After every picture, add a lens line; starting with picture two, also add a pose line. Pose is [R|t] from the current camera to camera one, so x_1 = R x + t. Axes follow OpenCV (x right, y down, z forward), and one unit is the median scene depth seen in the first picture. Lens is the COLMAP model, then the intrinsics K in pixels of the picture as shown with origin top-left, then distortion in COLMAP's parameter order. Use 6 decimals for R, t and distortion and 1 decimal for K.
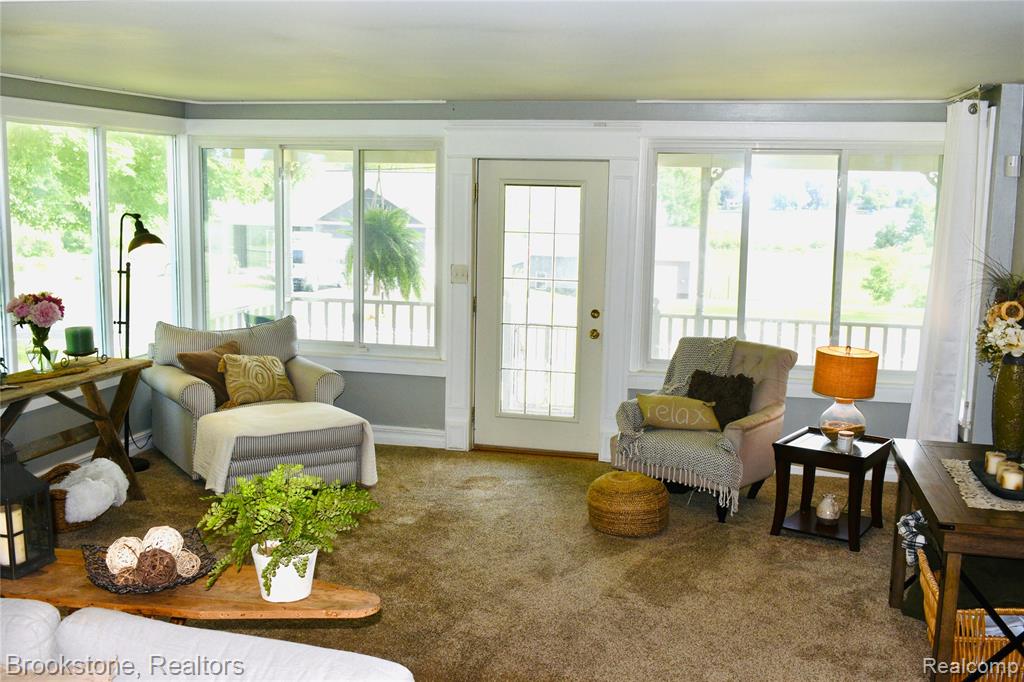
lens RADIAL K [[1040.4, 0, 512.0], [0, 1040.4, 341.0], [0, 0, 1]] dist [0.004292, -0.000667]
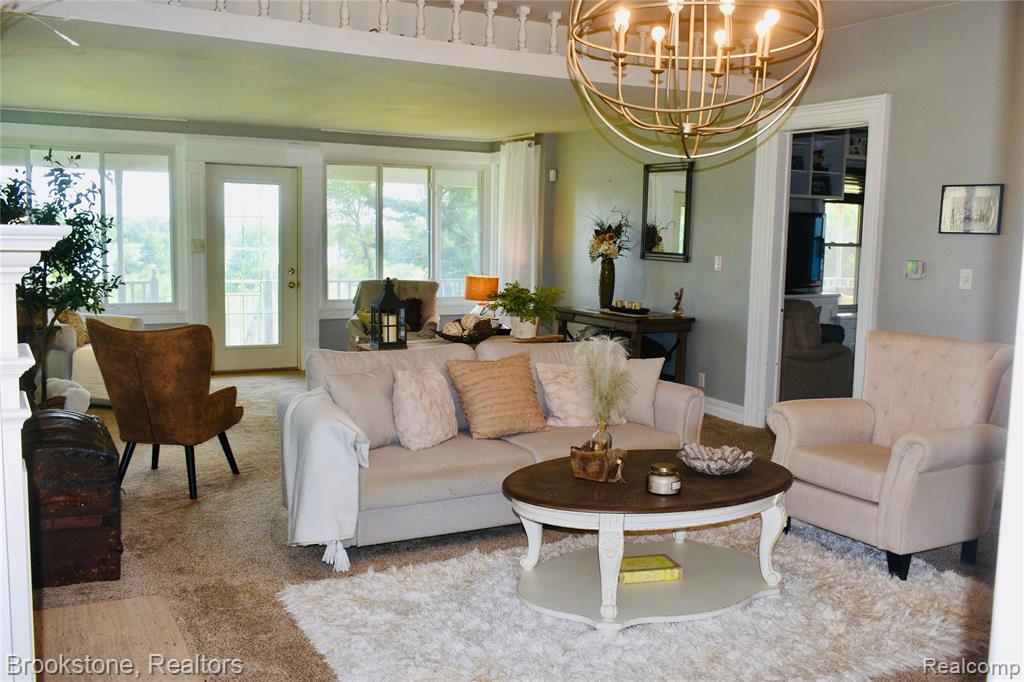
lens RADIAL K [[943.2, 0, 512.0], [0, 943.2, 341.0], [0, 0, 1]] dist [-0.004754, -0.004197]
pose [[0.732589, -0.084421, 0.675415, -0.606669], [0.099475, 0.994904, 0.016459, 0.081223], [-0.673363, 0.055129, 0.737254, -0.188105]]
